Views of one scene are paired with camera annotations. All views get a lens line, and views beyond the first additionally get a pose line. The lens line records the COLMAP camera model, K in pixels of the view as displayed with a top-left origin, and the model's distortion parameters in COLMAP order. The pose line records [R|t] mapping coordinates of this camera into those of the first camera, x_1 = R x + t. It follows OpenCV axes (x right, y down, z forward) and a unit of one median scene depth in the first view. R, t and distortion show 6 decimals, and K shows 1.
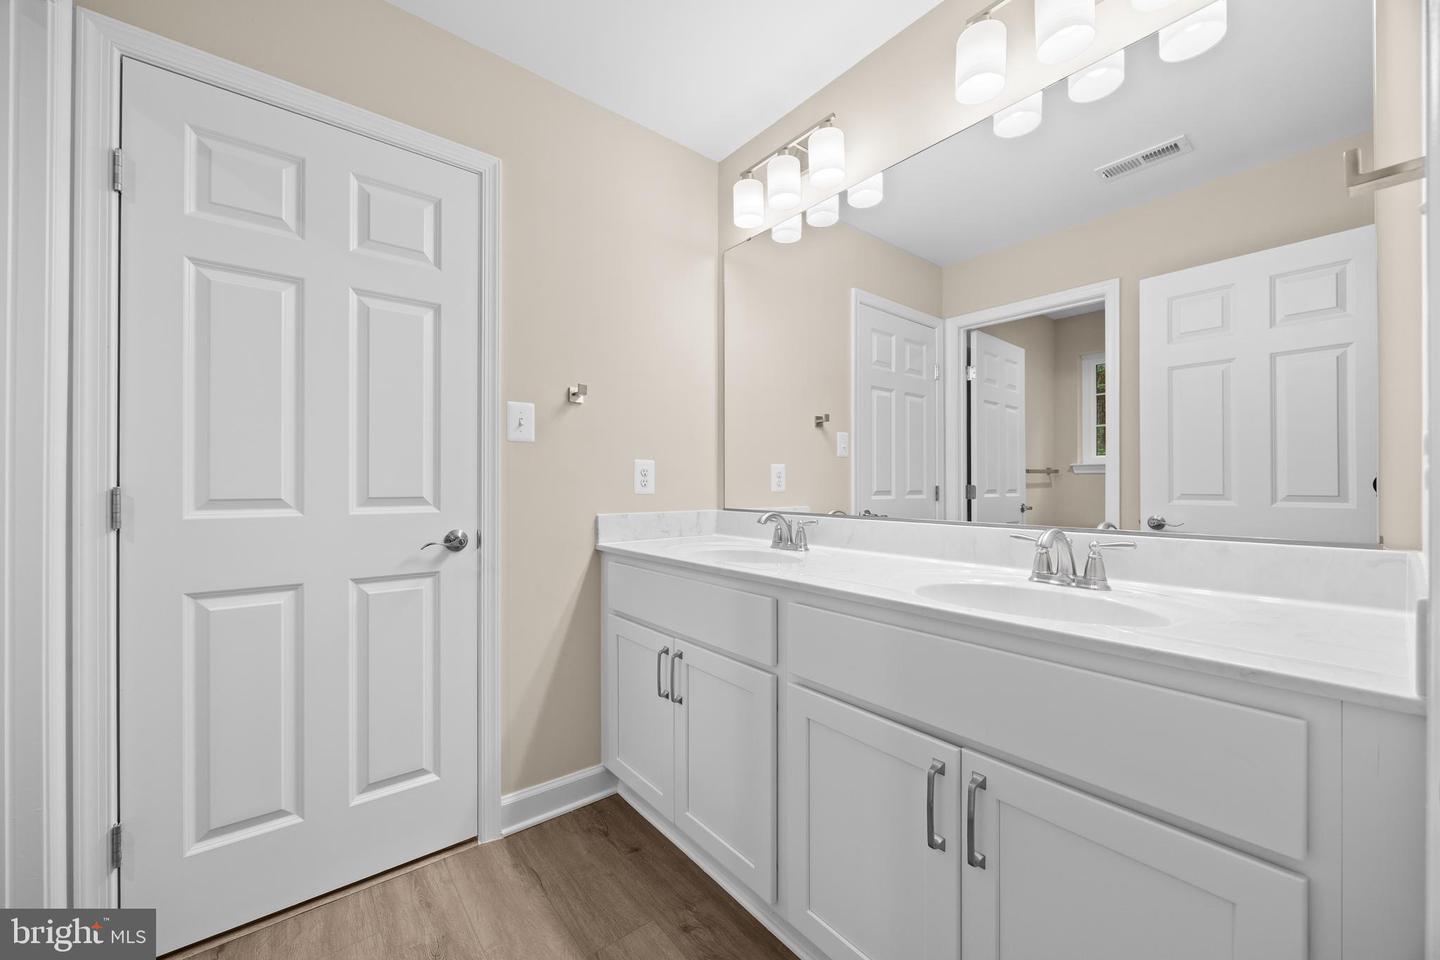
lens RADIAL K [[545.1, 0, 714.3], [0, 545.1, 483.0], [0, 0, 1]] dist [-0.005407, 0.000151]
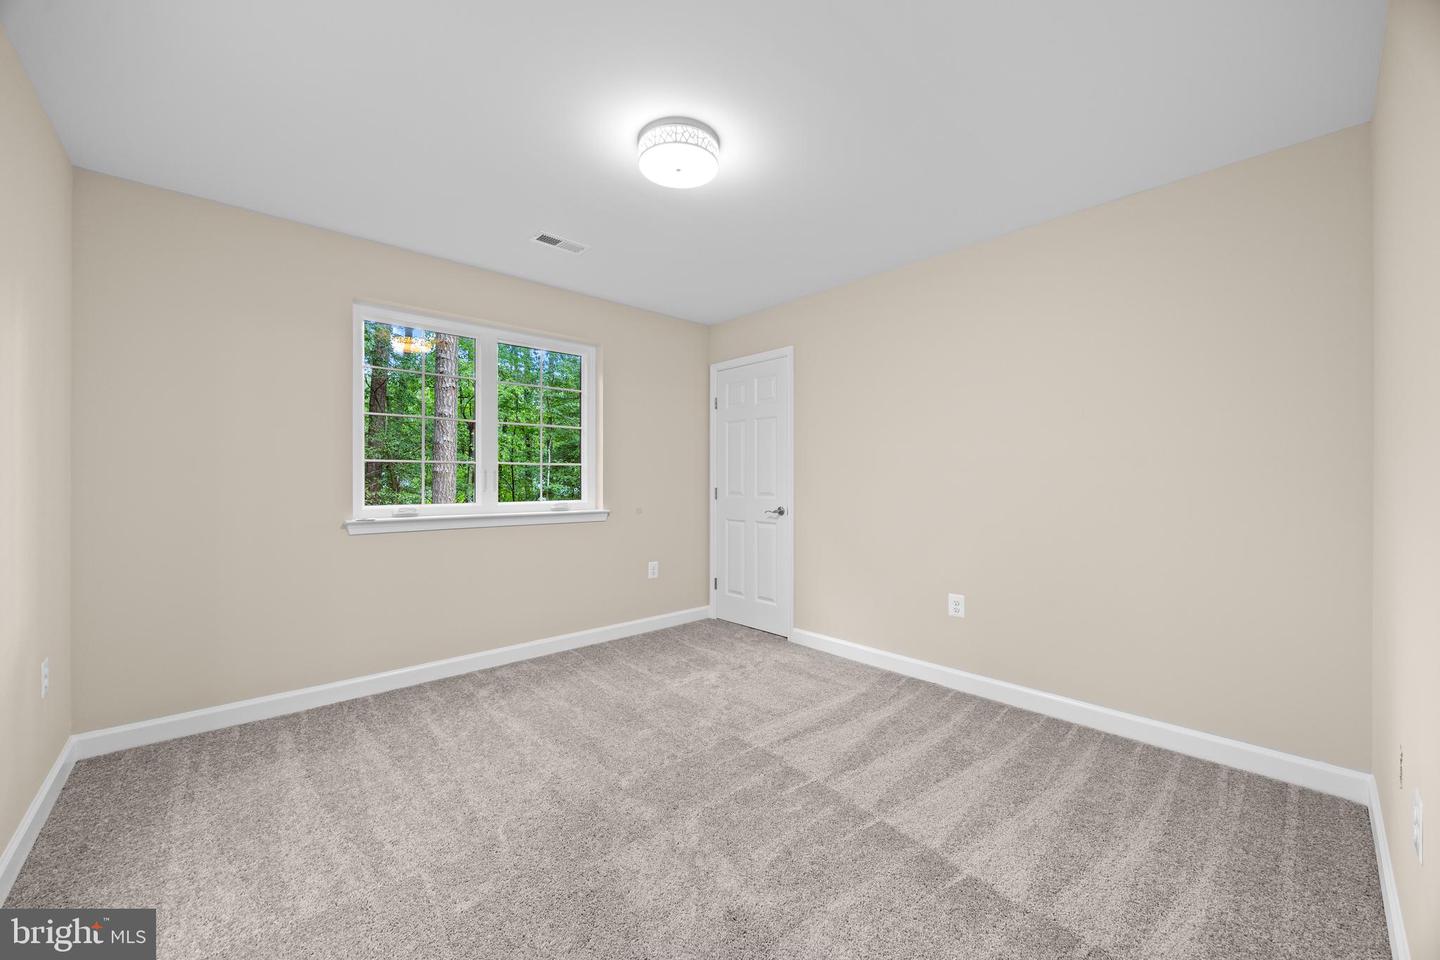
lens RADIAL K [[545.1, 0, 714.3], [0, 545.1, 483.0], [0, 0, 1]] dist [-0.005407, 0.000151]
pose [[0.063364, 0.001653, -0.997989, 0.993324], [0.003509, 0.999992, 0.001879, -0.012028], [0.997984, -0.003621, 0.063357, 0.282619]]
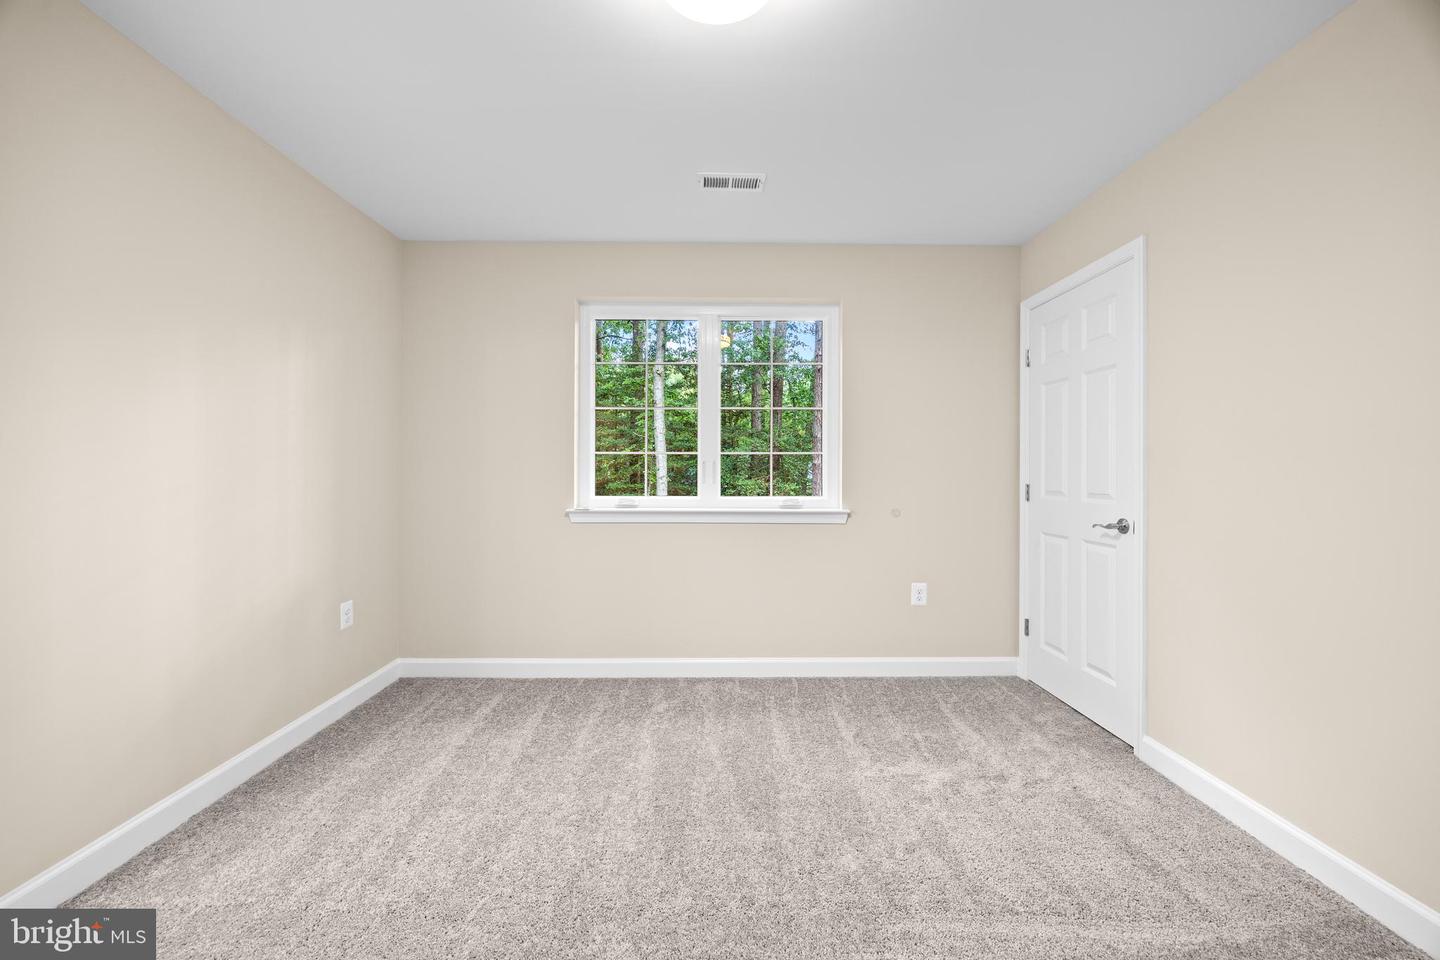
lens RADIAL K [[549.7, 0, 719.9], [0, 549.7, 470.9], [0, 0, 1]] dist [-0.004980, 0.000411]
pose [[-0.612139, -0.005110, -0.790733, 0.663001], [-0.002461, 0.999987, -0.004557, -0.014041], [0.790746, -0.000843, -0.612144, 0.536878]]
